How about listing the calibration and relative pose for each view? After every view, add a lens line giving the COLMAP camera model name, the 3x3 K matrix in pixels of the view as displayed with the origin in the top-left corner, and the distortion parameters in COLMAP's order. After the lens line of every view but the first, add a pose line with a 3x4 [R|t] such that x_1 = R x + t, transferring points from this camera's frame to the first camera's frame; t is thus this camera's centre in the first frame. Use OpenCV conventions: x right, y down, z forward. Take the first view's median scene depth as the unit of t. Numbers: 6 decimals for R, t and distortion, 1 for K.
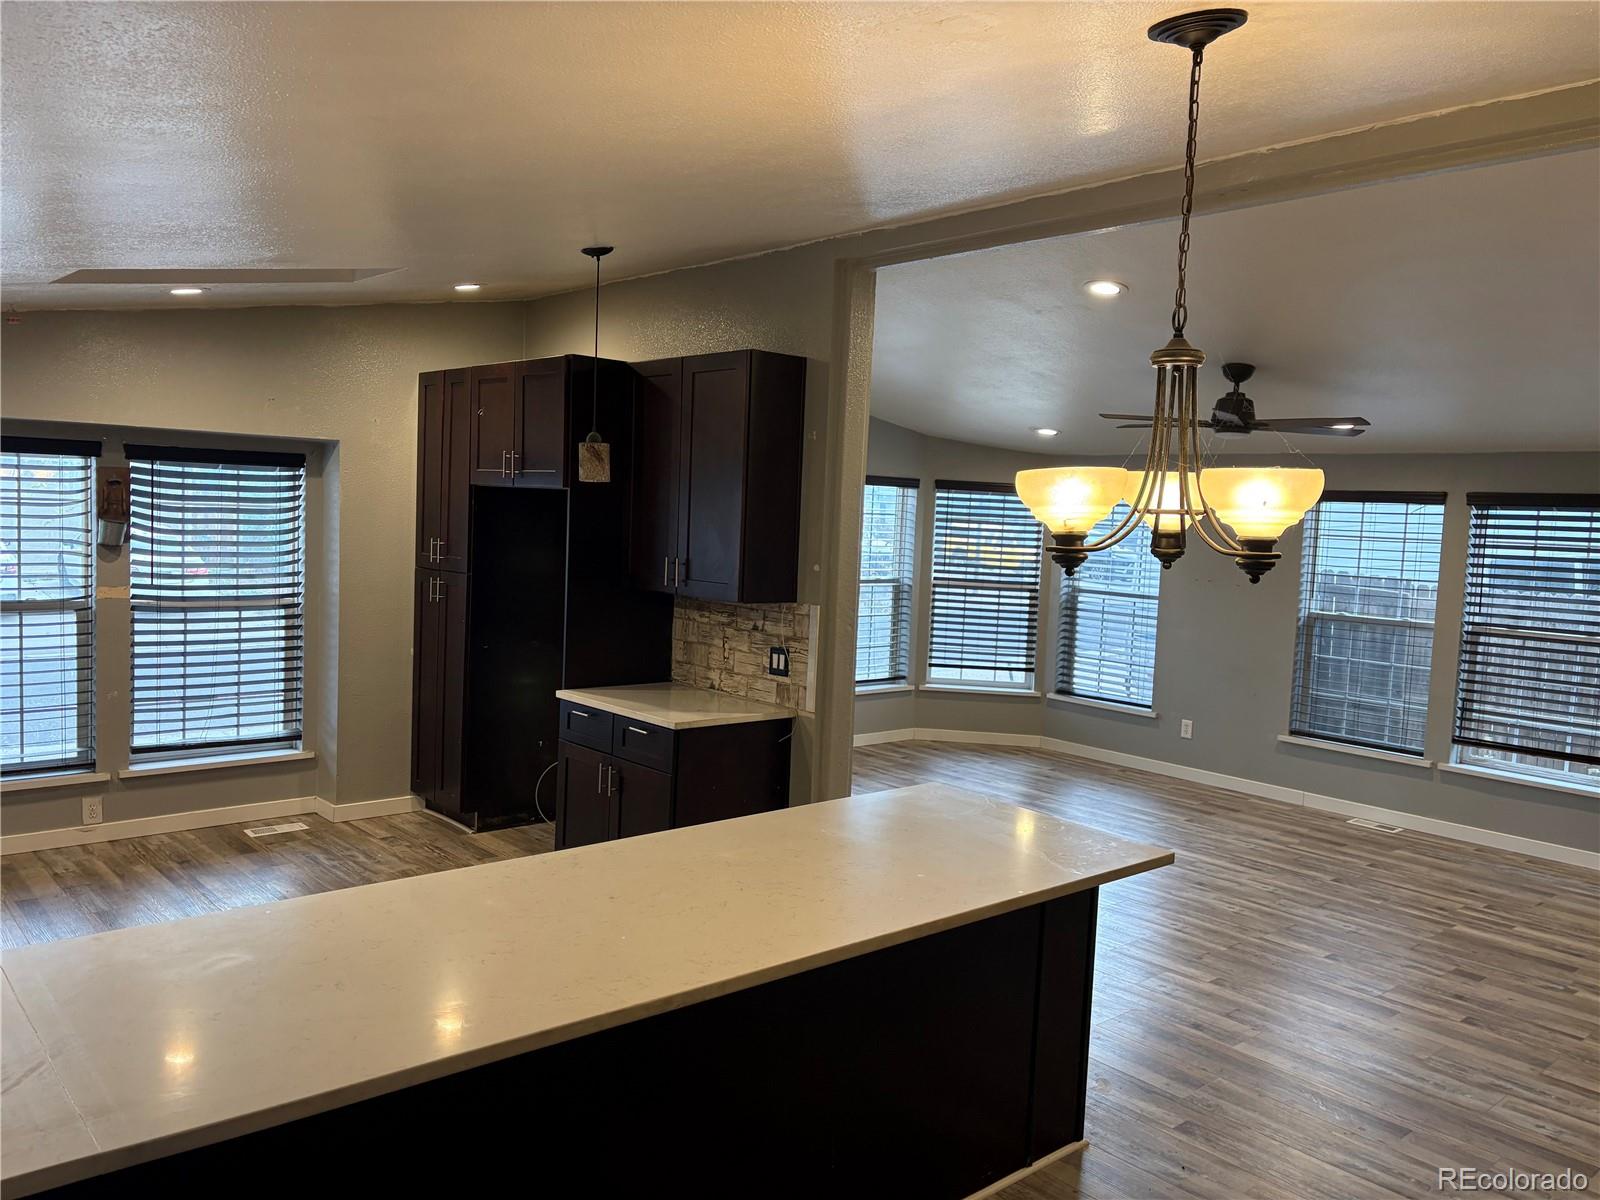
lens RADIAL K [[1204.3, 0, 795.3], [0, 1204.3, 582.3], [0, 0, 1]] dist [0.052494, -0.052521]
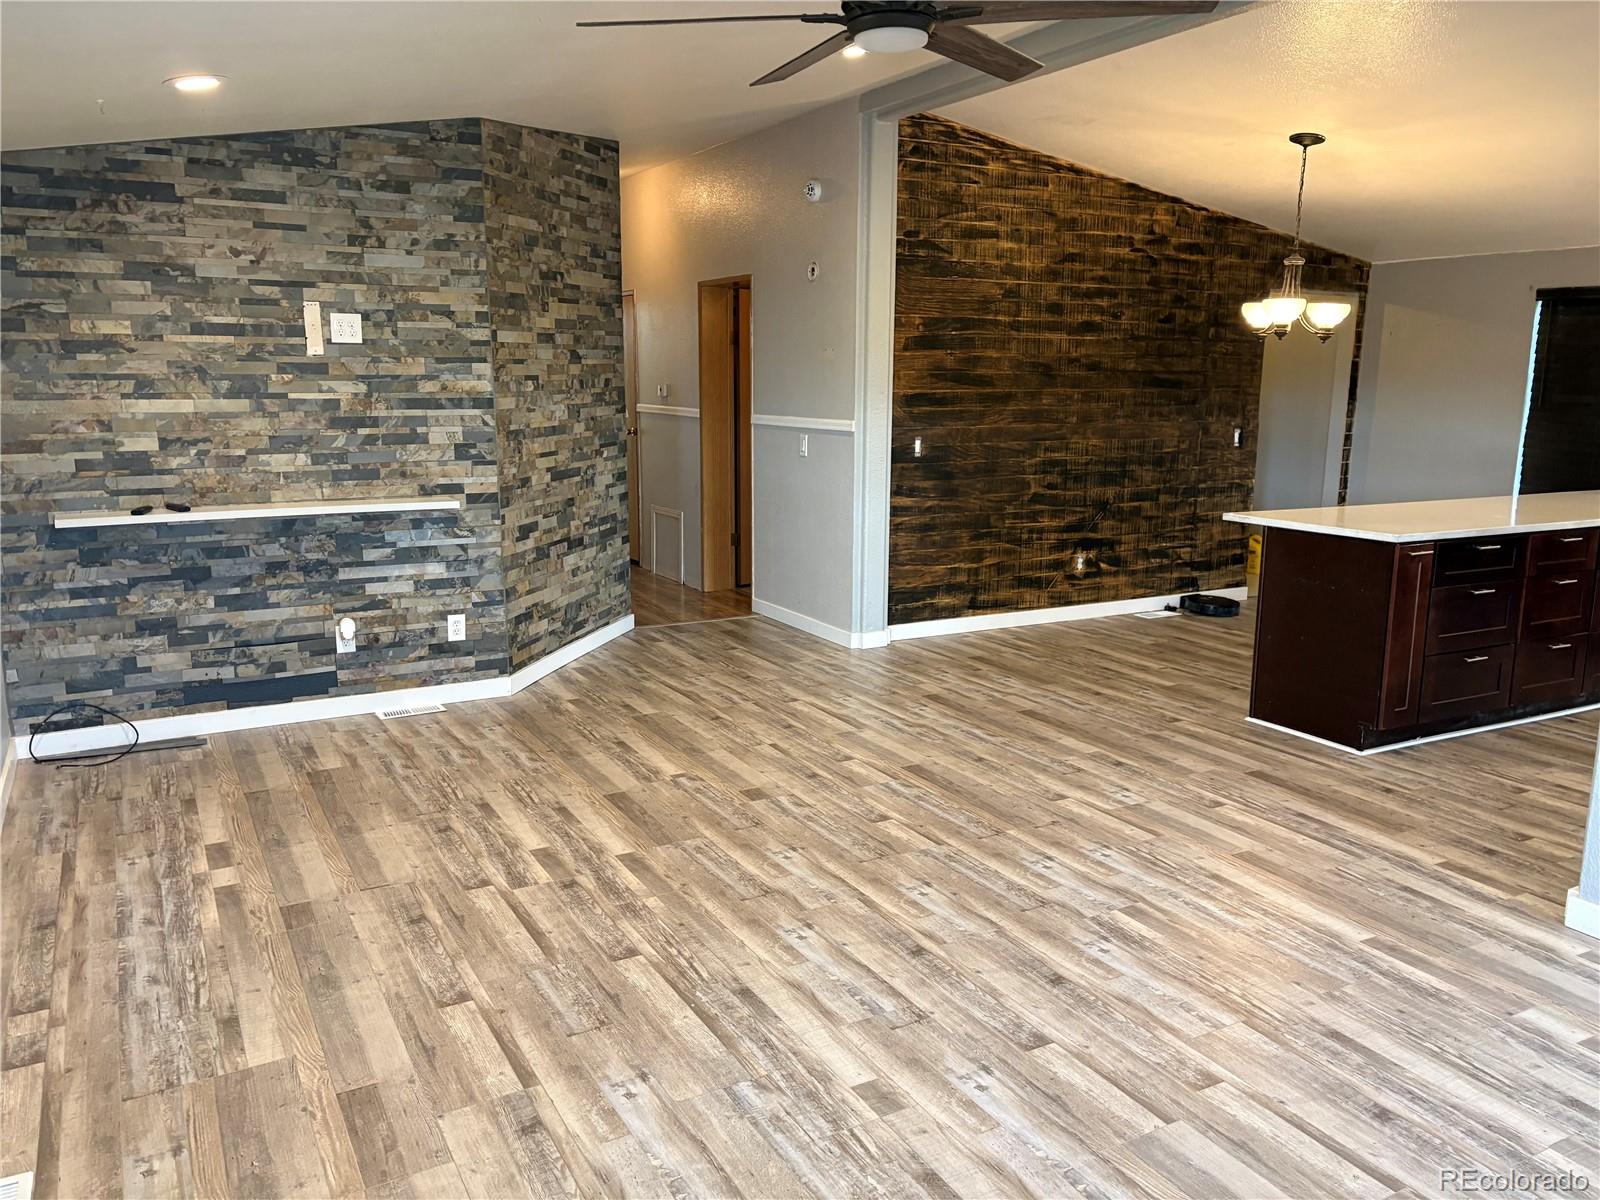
lens RADIAL K [[1204.3, 0, 790.7], [0, 1204.3, 598.6], [0, 0, 1]] dist [0.052494, -0.052521]
pose [[-0.975208, -0.087946, 0.203062, 0.284818], [-0.034334, 0.966655, 0.253770, -0.037323], [-0.218609, 0.240507, -0.945710, 1.442307]]
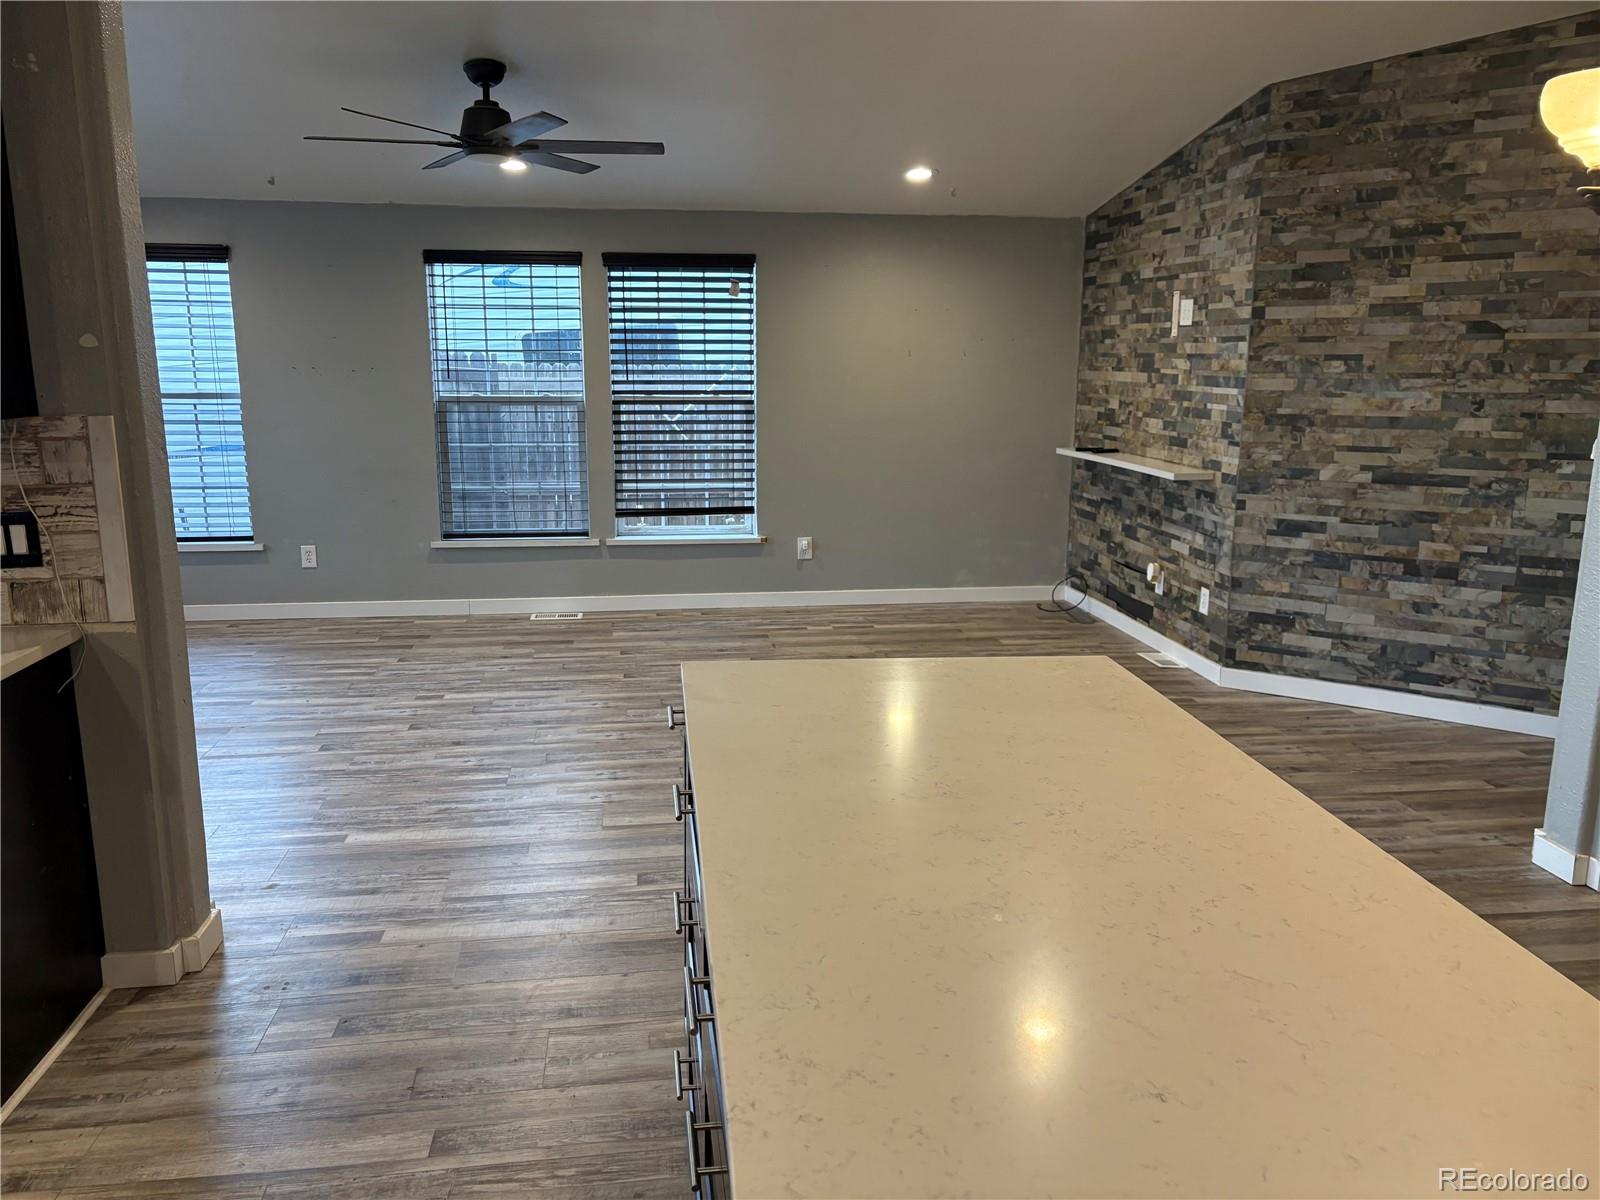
lens RADIAL K [[1204.3, 0, 795.5], [0, 1204.3, 598.9], [0, 0, 1]] dist [0.052494, -0.052521]
pose [[0.552431, -0.209705, 0.806749, -0.213939], [0.070476, 0.976122, 0.205472, 0.007581], [-0.830574, -0.056652, 0.554019, 0.387238]]
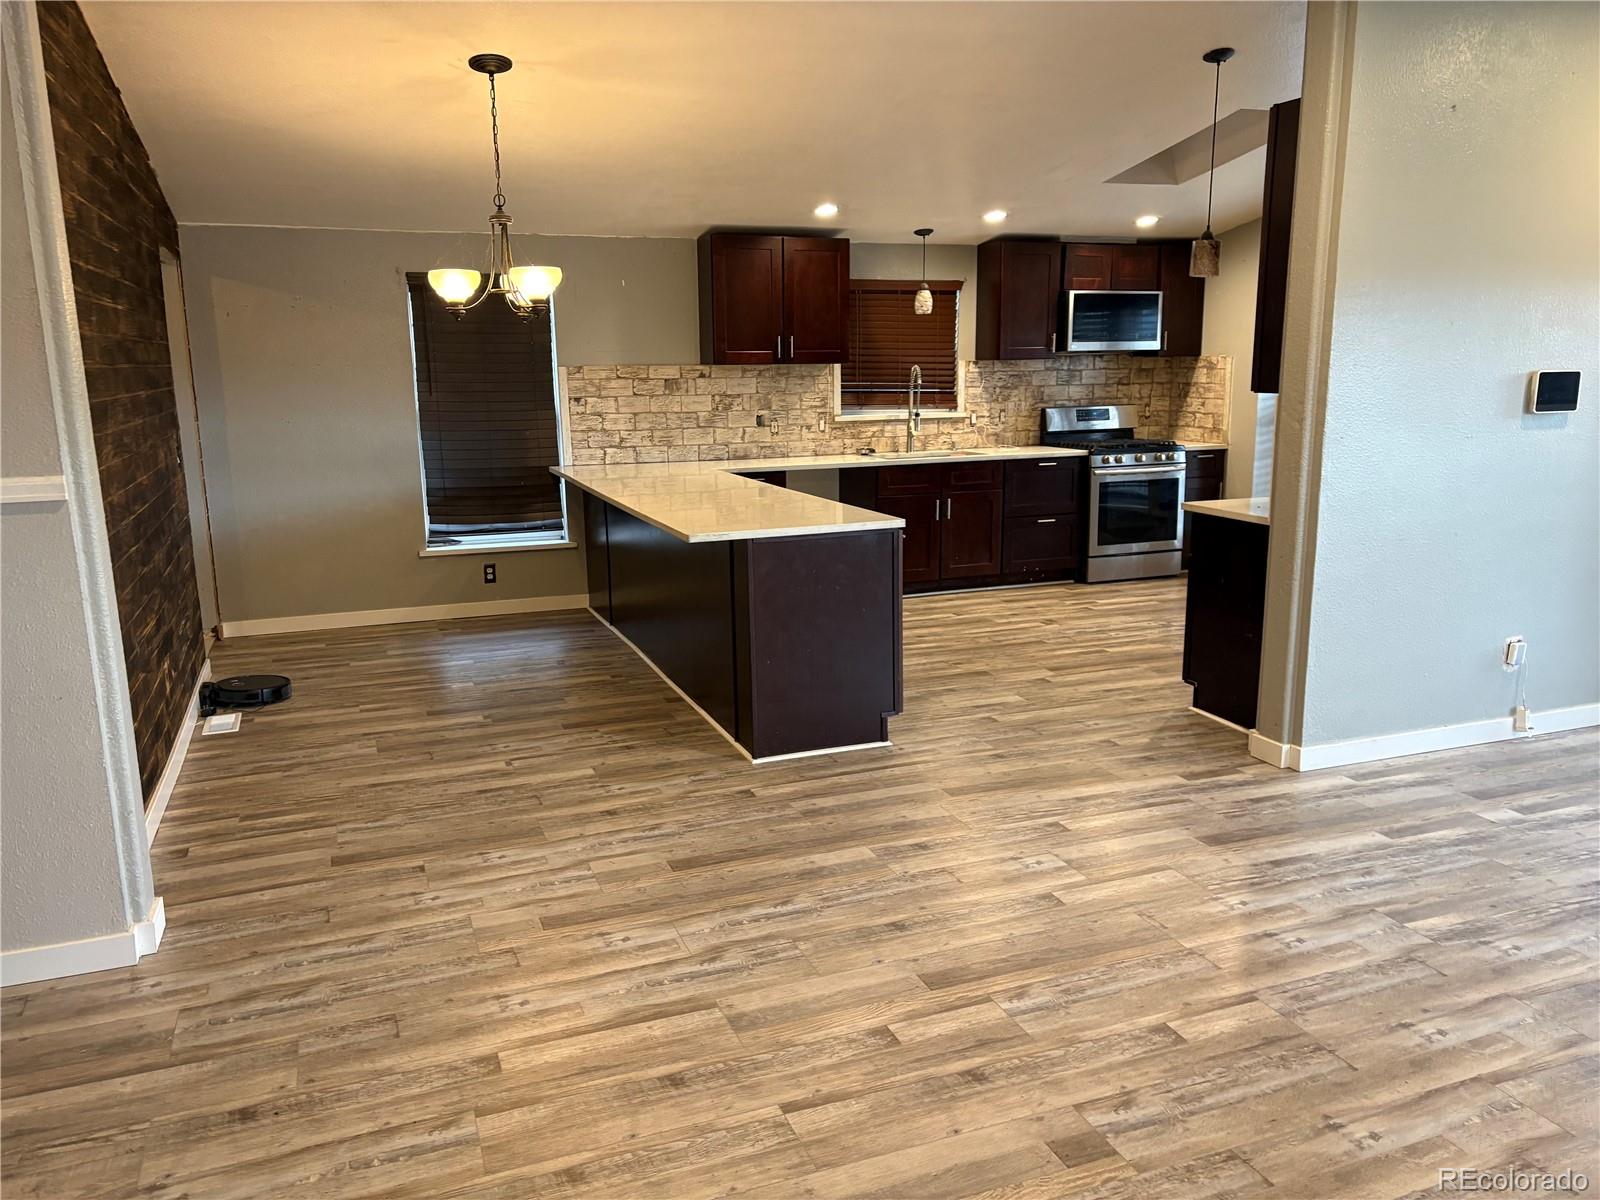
lens RADIAL K [[1204.3, 0, 789.9], [0, 1204.3, 607.6], [0, 0, 1]] dist [0.052494, -0.052521]
pose [[-0.350196, 0.152878, -0.924116, 0.801095], [-0.058971, 0.981035, 0.184641, 0.024085], [0.934818, 0.119157, -0.334540, 0.820564]]
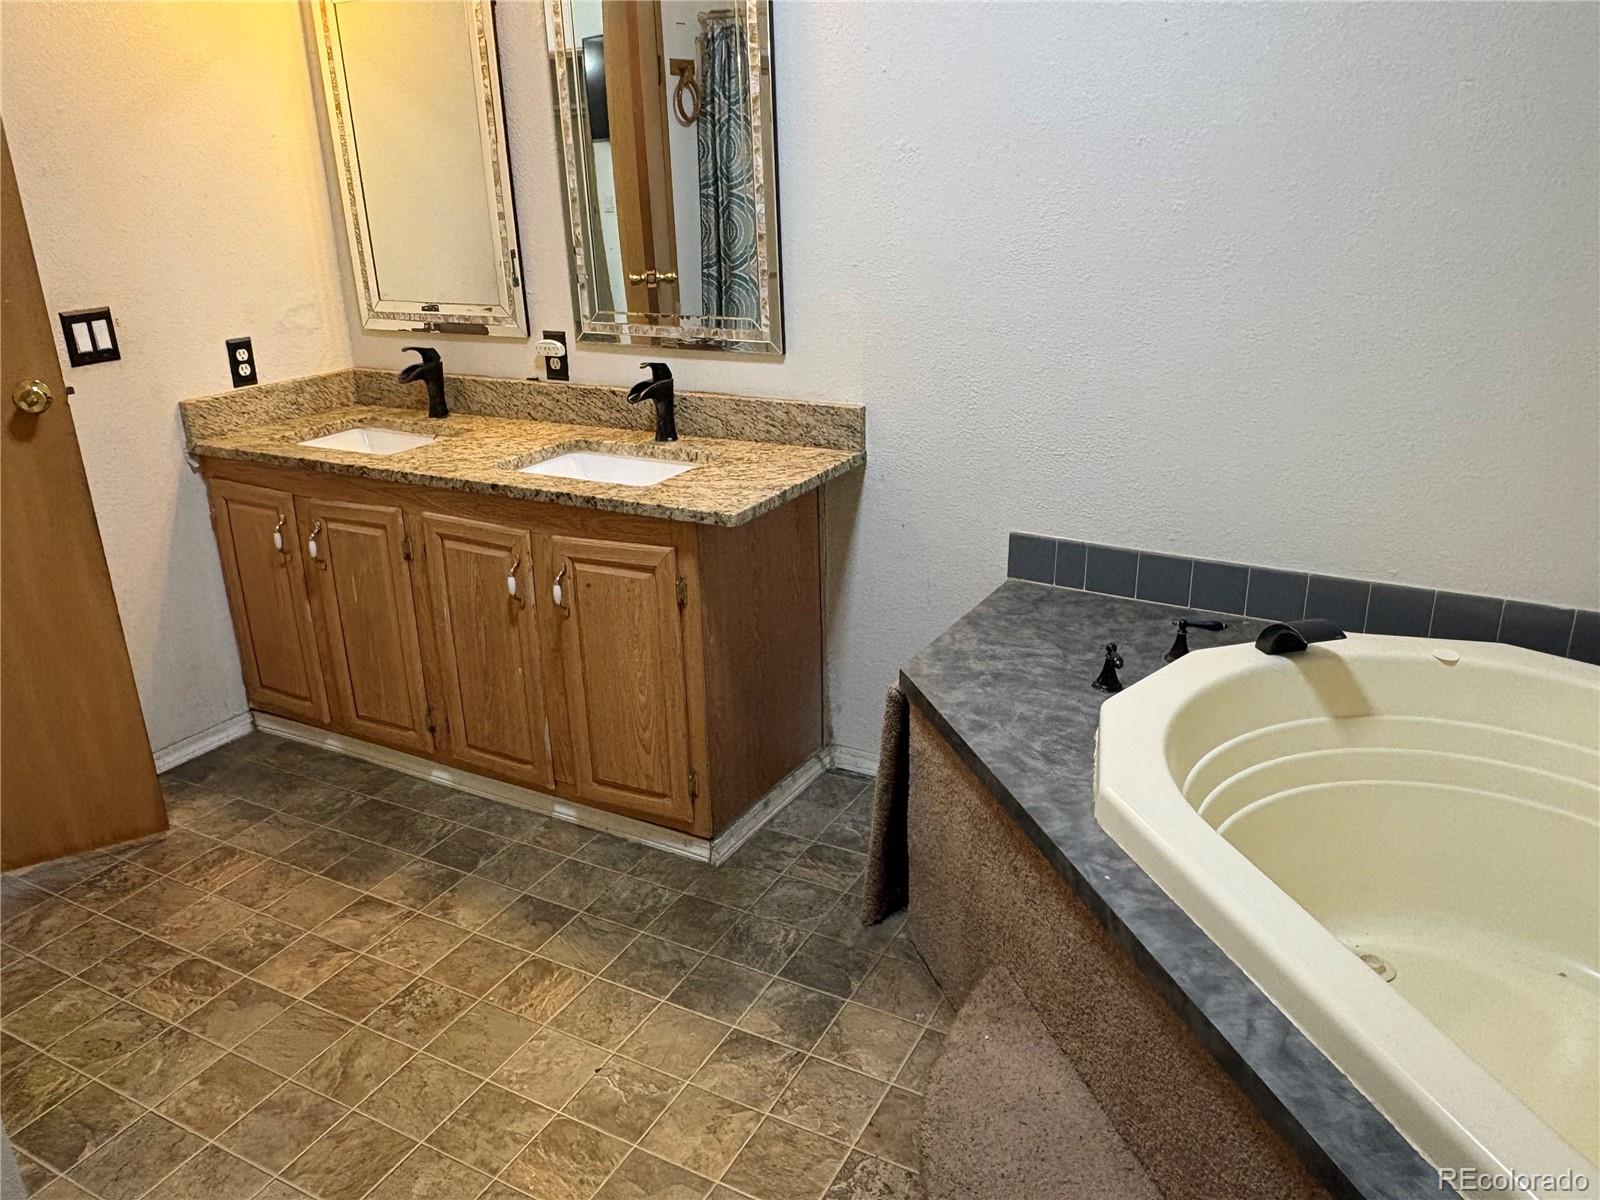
lens RADIAL K [[1204.3, 0, 778.4], [0, 1204.3, 596.1], [0, 0, 1]] dist [0.052494, -0.052521]
pose [[-0.330731, -0.351377, 0.875872, -0.545202], [0.069468, 0.916518, 0.393914, -0.017776], [-0.941165, 0.191125, -0.278712, 0.768759]]
